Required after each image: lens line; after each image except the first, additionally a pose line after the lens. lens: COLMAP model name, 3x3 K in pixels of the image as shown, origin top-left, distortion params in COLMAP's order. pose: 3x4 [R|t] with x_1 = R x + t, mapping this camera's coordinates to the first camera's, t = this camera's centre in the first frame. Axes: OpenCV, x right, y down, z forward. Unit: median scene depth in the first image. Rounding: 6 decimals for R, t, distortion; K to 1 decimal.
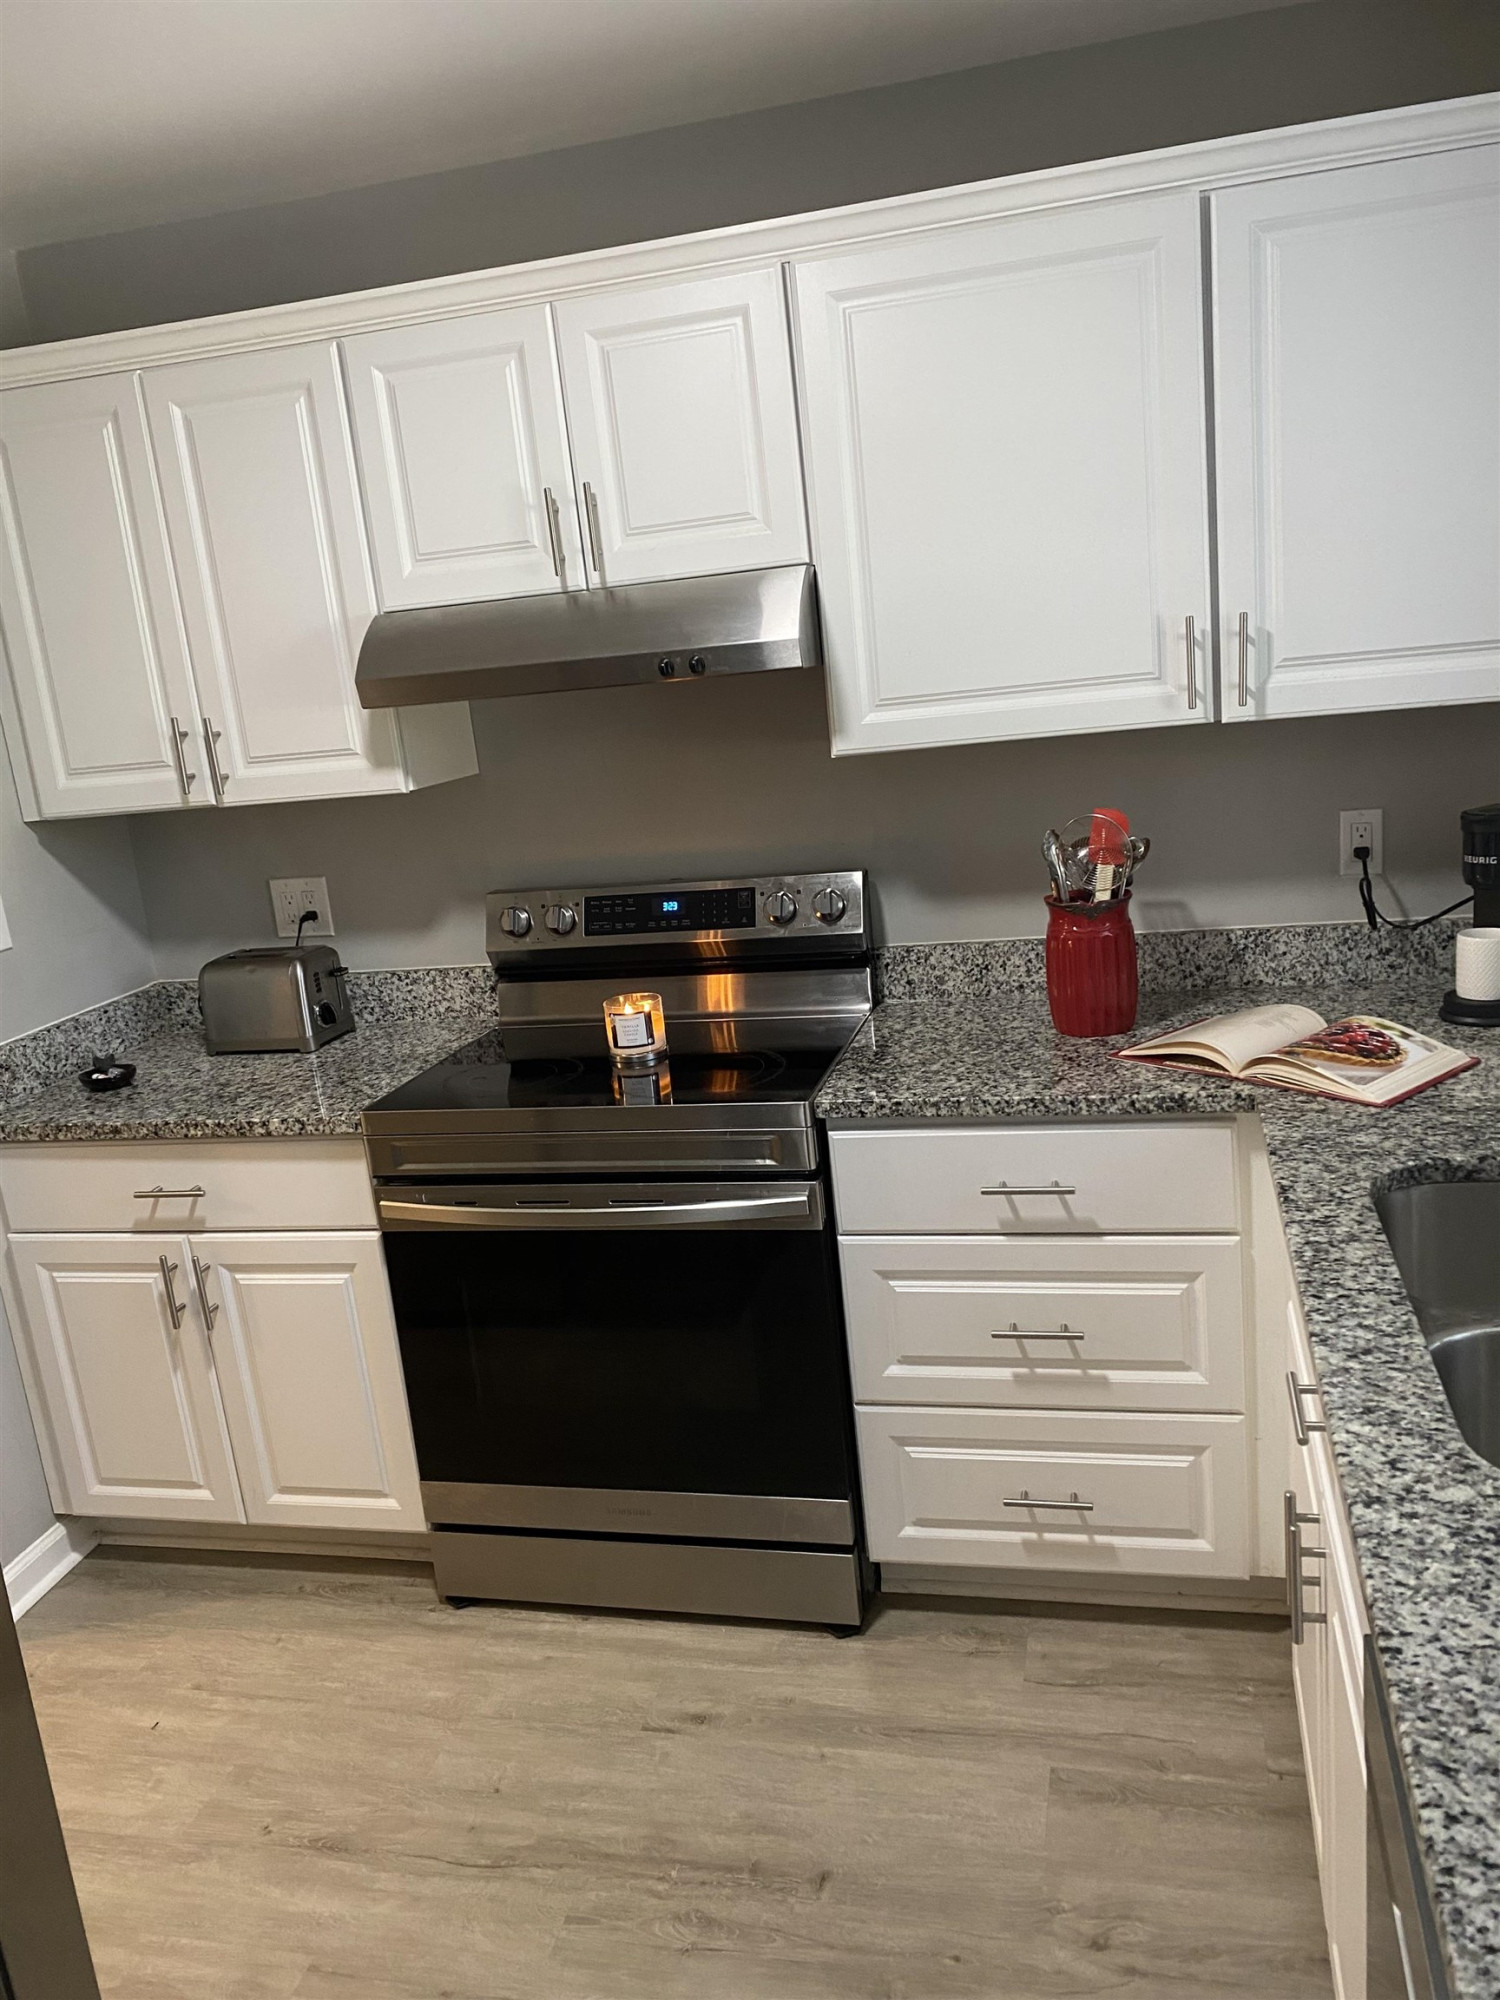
lens RADIAL K [[1531.8, 0, 738.7], [0, 1531.8, 1008.0], [0, 0, 1]] dist [0.042996, -0.057870]
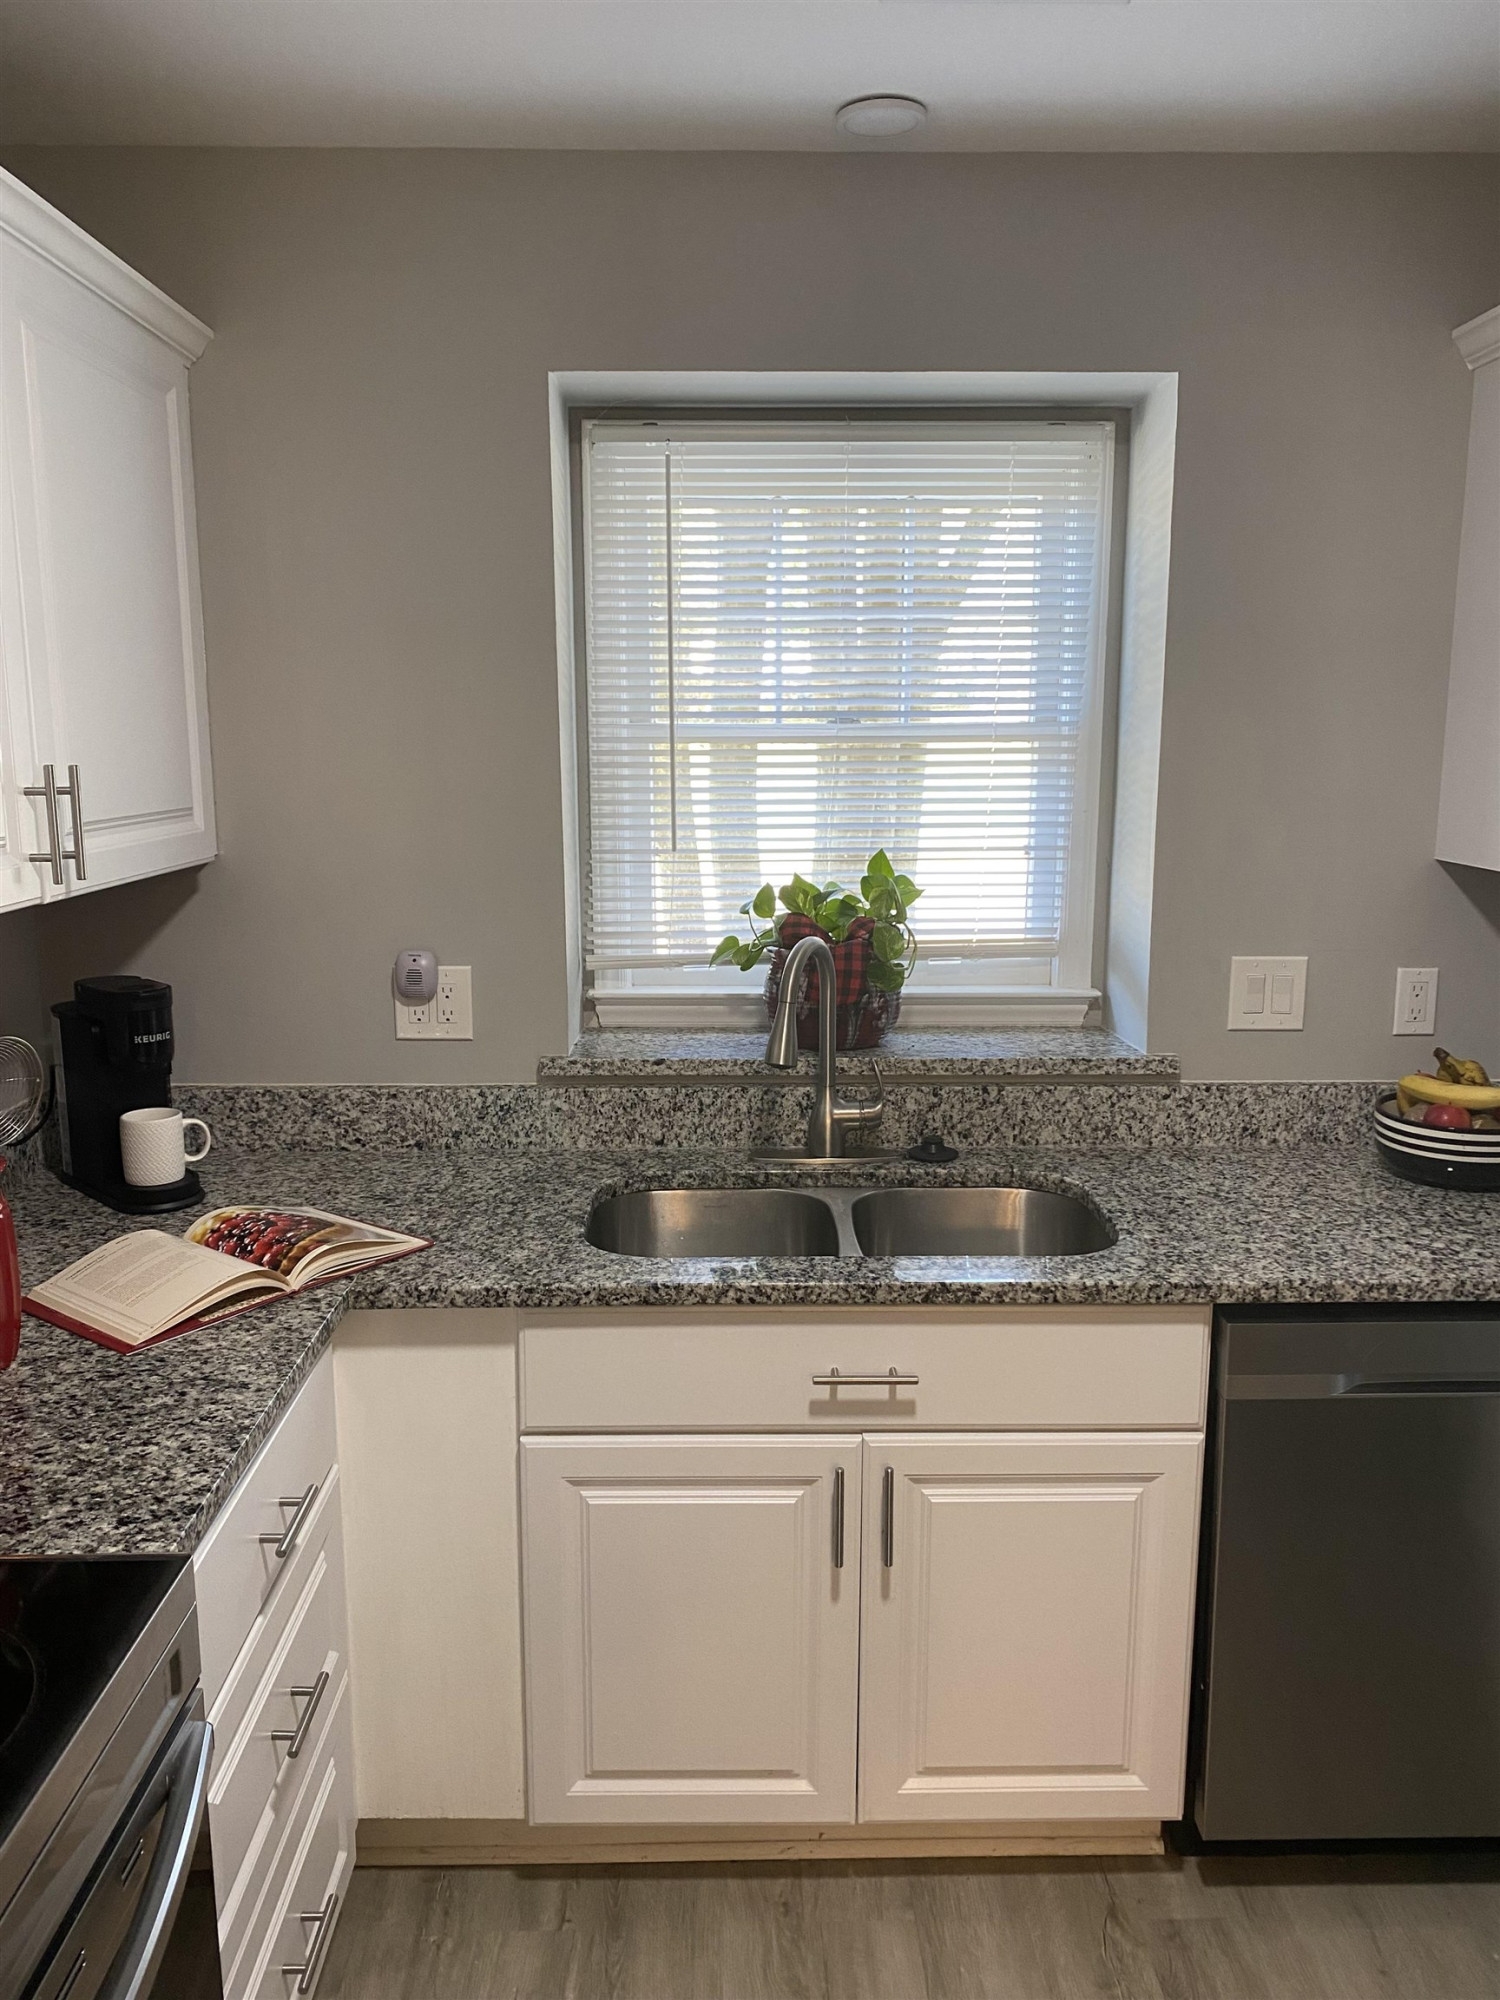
lens RADIAL K [[1531.8, 0, 768.3], [0, 1531.8, 997.1], [0, 0, 1]] dist [0.042996, -0.057870]
pose [[-0.268900, -0.074943, 0.960248, -0.741124], [0.248381, 0.957852, 0.144311, -0.224301], [-0.930591, 0.277313, -0.238952, 1.193712]]
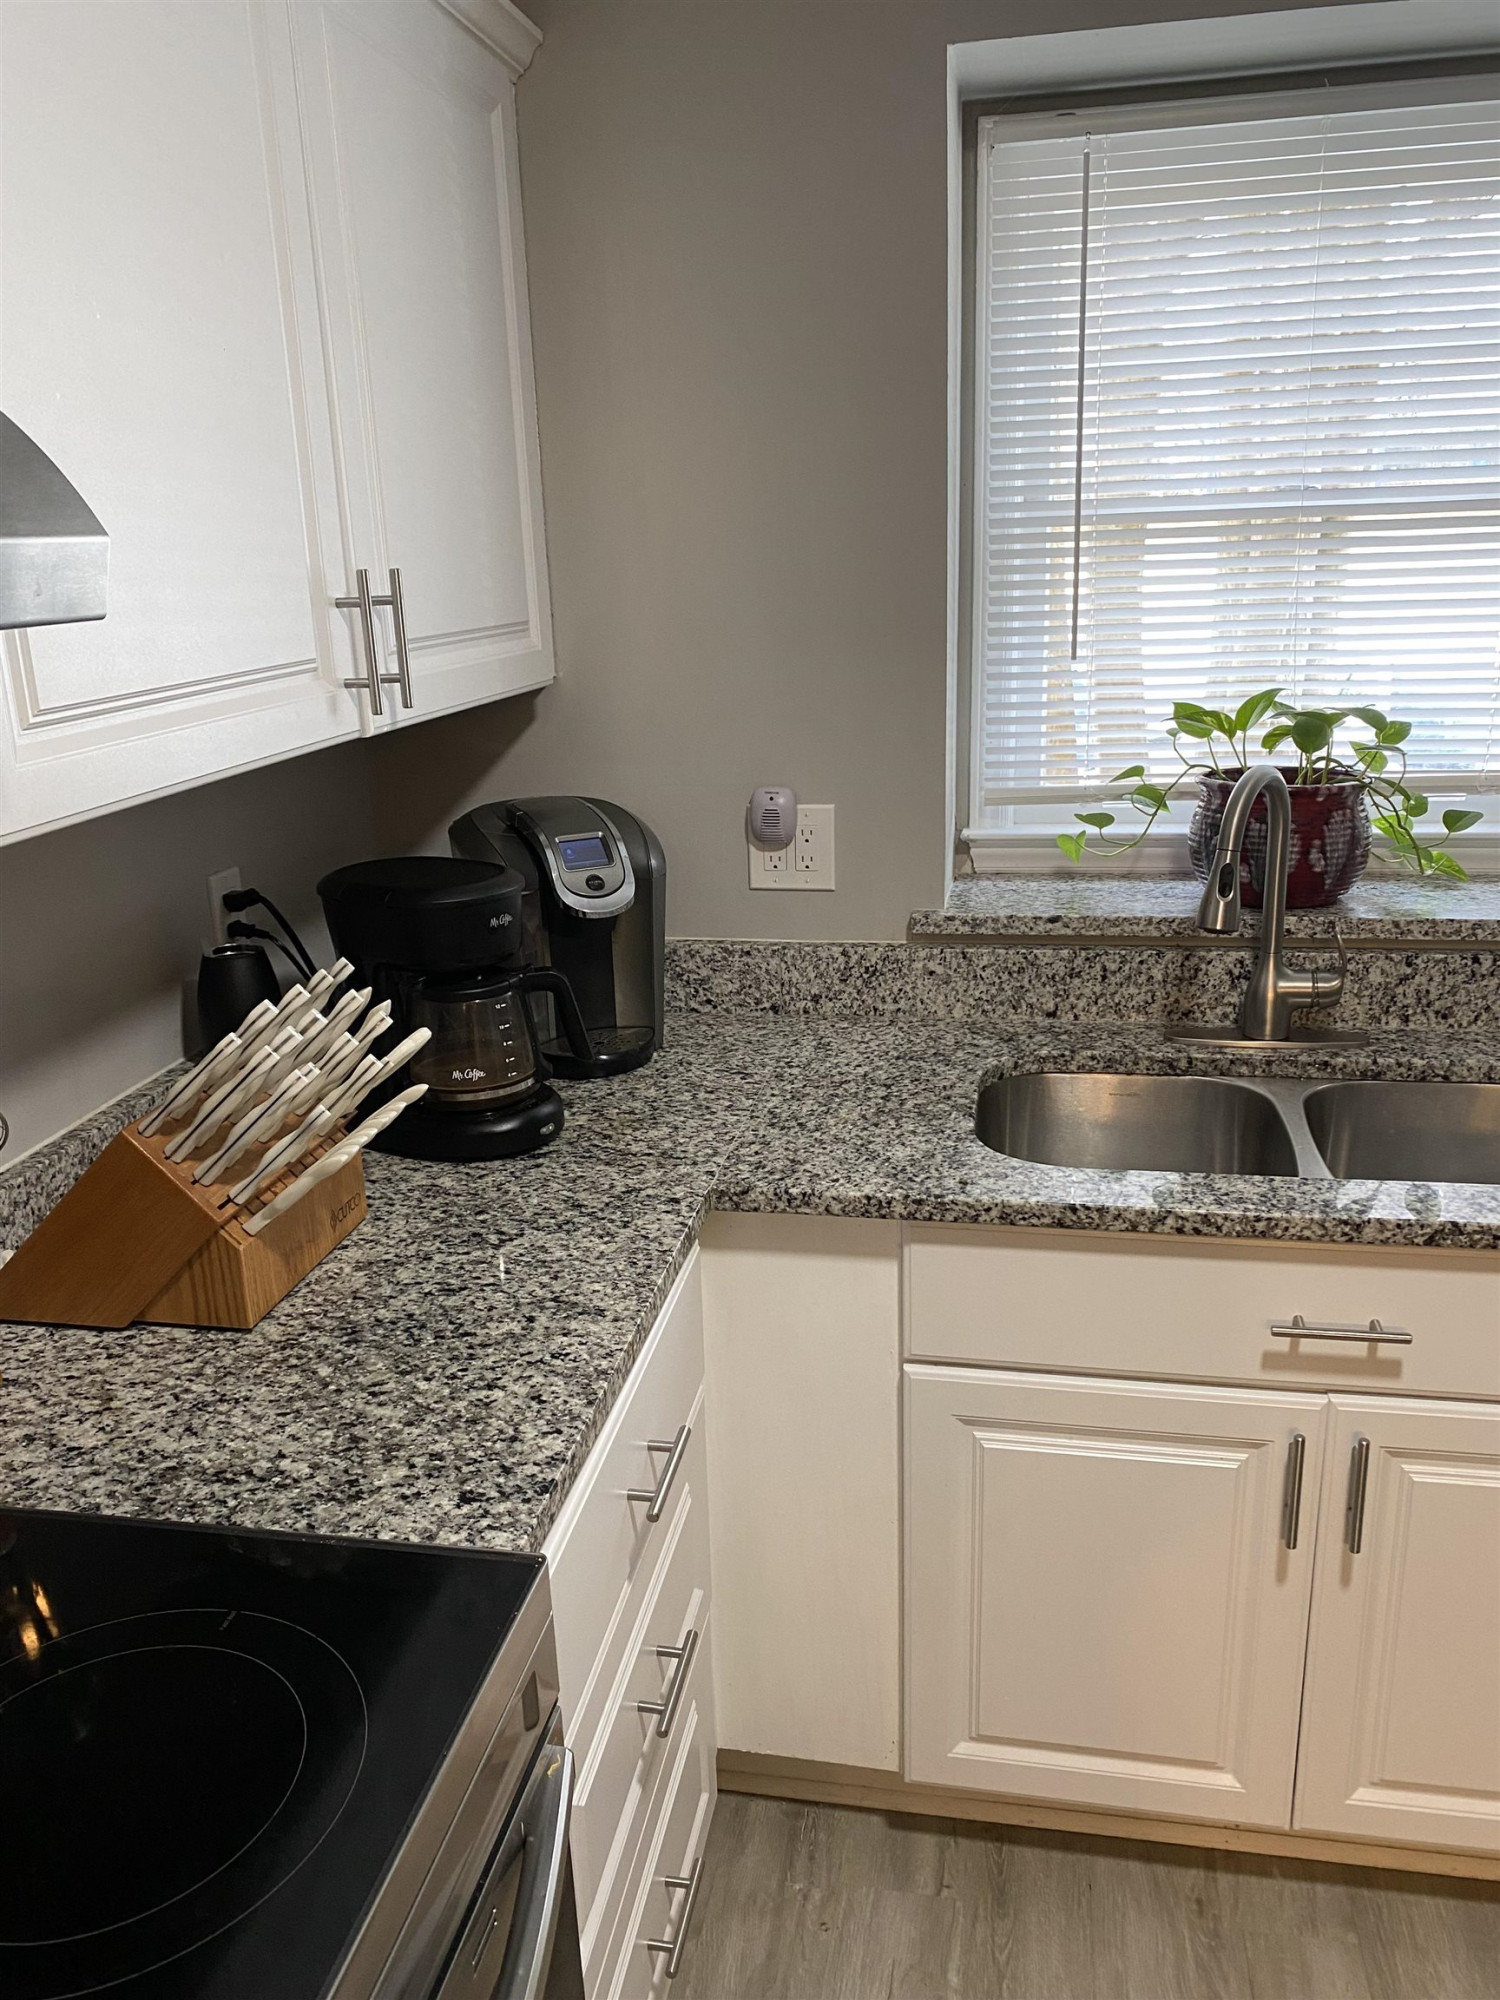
lens RADIAL K [[1531.8, 0, 757.2], [0, 1531.8, 1003.0], [0, 0, 1]] dist [0.042996, -0.057870]
pose [[-0.062686, -0.192463, 0.979300, -0.512363], [0.271224, 0.941017, 0.202300, -0.230466], [-0.960473, 0.278291, -0.006788, 1.215274]]
